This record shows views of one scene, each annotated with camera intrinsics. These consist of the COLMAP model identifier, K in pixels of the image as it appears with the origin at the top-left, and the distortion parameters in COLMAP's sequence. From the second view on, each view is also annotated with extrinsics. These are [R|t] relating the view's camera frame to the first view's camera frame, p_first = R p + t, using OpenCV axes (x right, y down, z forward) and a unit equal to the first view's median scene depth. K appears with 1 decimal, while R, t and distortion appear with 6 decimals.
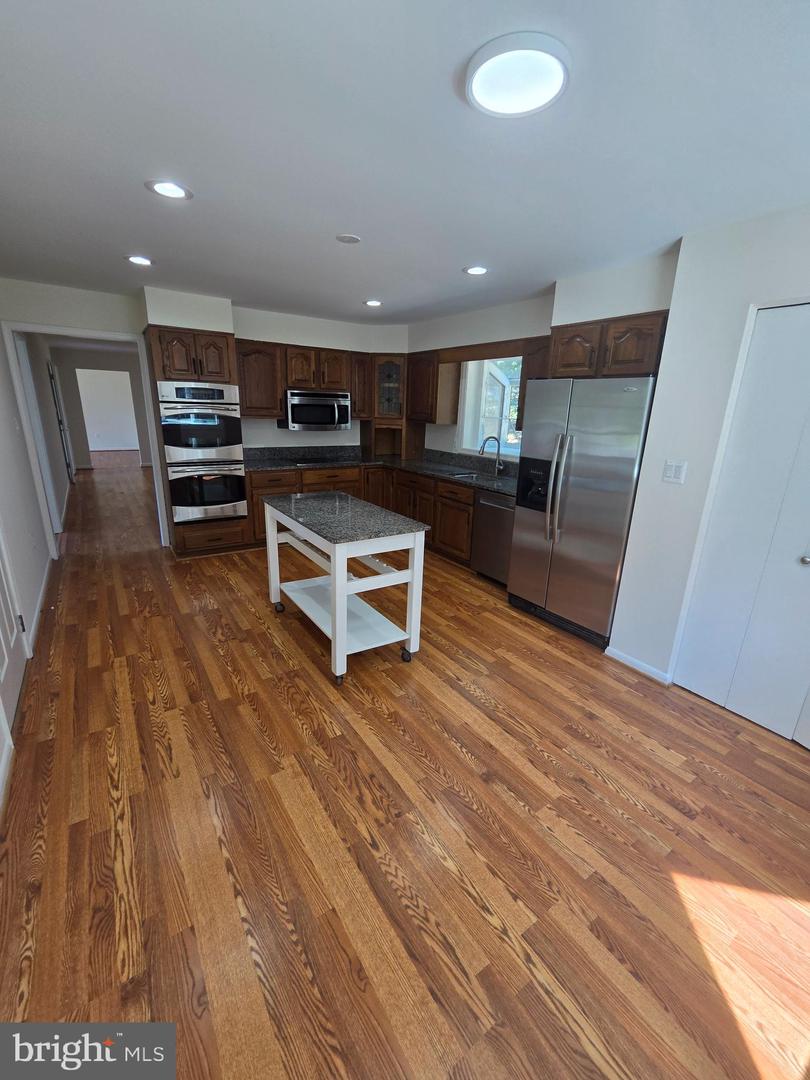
lens RADIAL K [[454.5, 0, 410.3], [0, 454.5, 541.1], [0, 0, 1]] dist [0.000785, 0.000319]
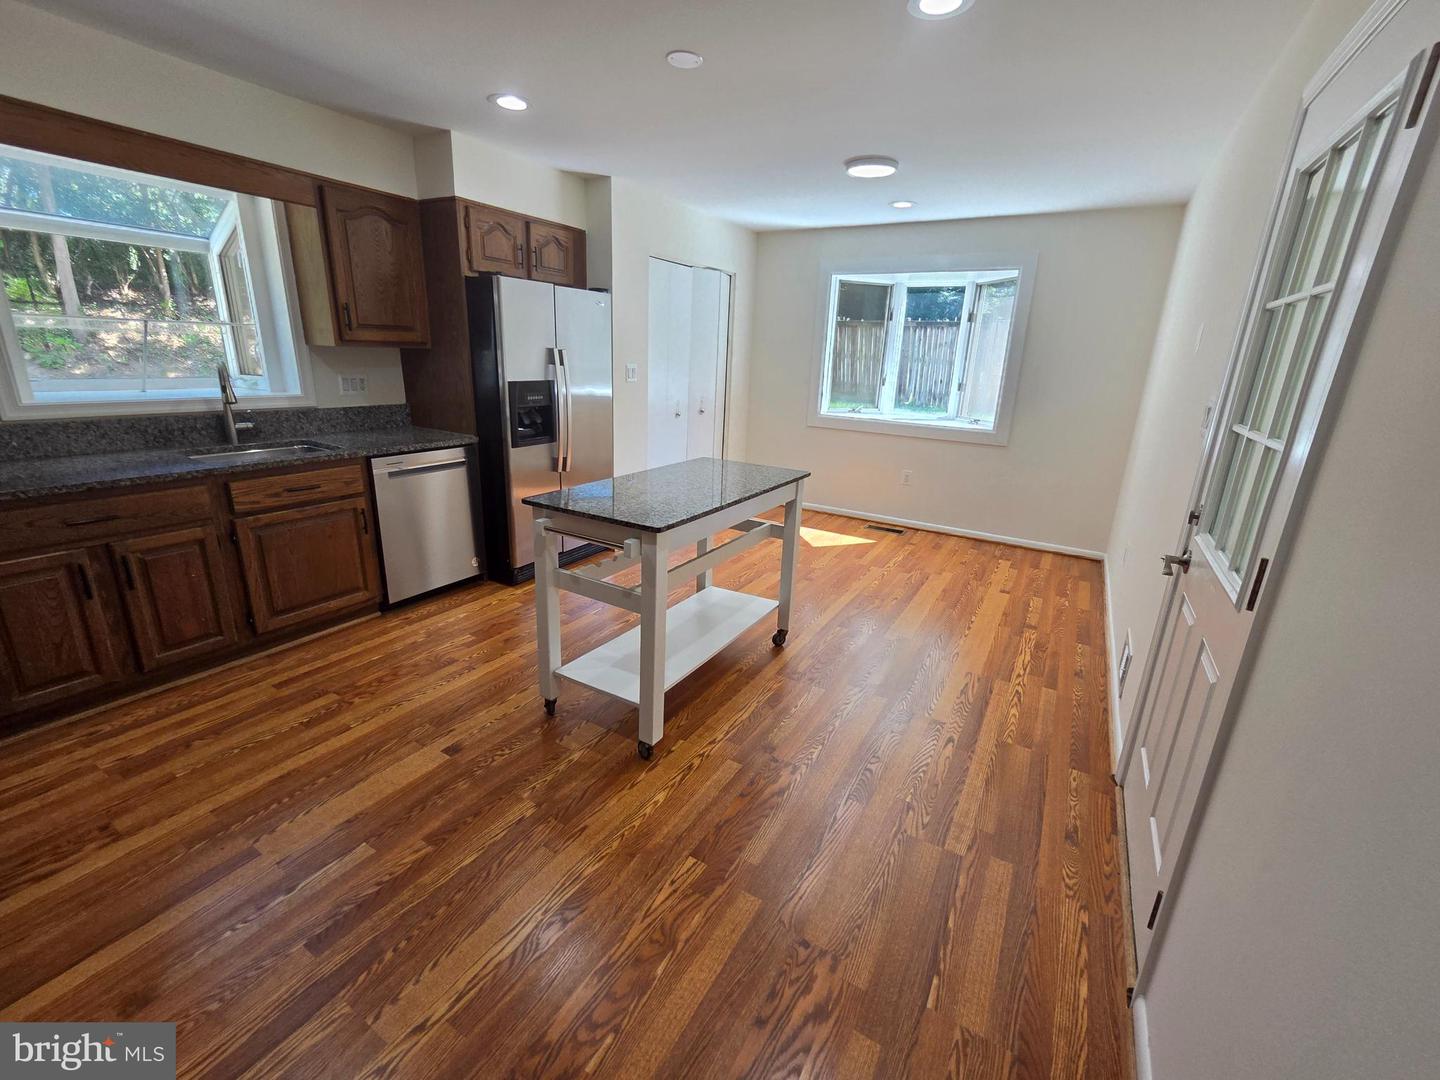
lens RADIAL K [[606.0, 0, 720.0], [0, 606.0, 540.0], [0, 0, 1]] dist [0.000785, 0.000319]
pose [[-0.423844, -0.317300, 0.848338, -0.676702], [0.203609, 0.879277, 0.430599, -0.259134], [-0.882553, 0.355236, -0.308071, 0.901124]]
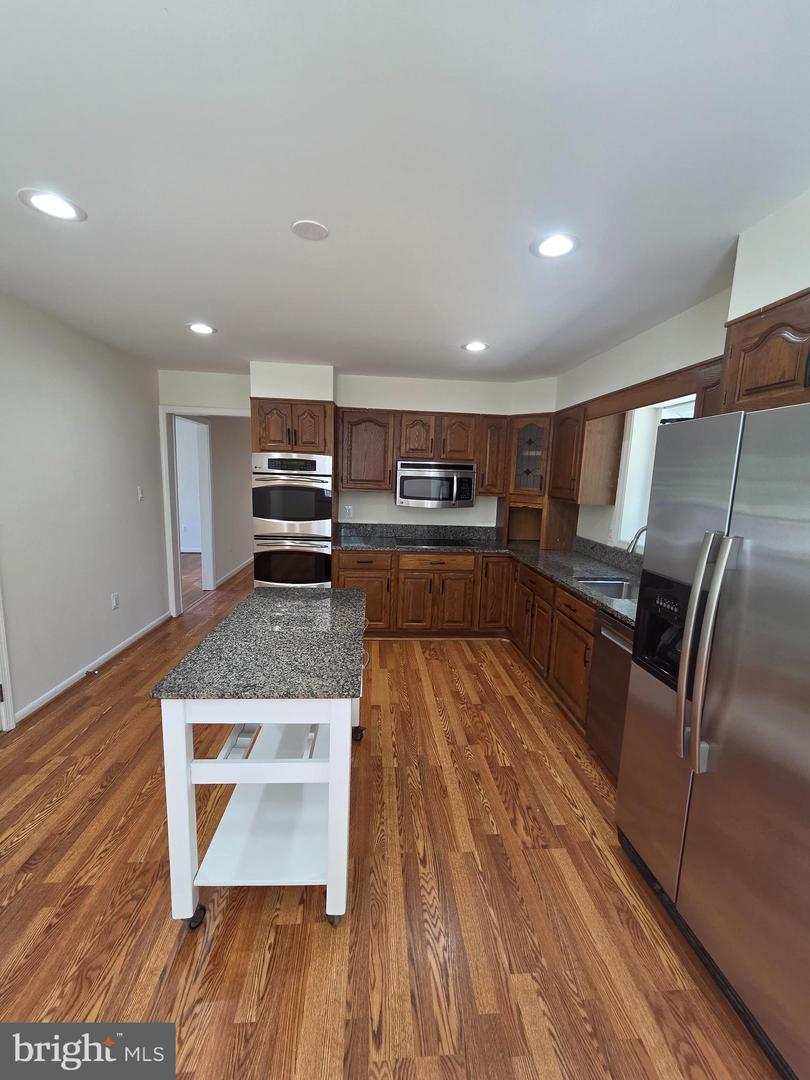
lens RADIAL K [[447.1, 0, 406.7], [0, 447.1, 545.9], [0, 0, 1]] dist [-0.007952, 0.006571]
pose [[0.866581, 0.074590, -0.493431, 0.213495], [-0.148338, 0.982576, -0.111984, -0.094436], [0.476481, 0.170238, 0.862546, 0.356208]]
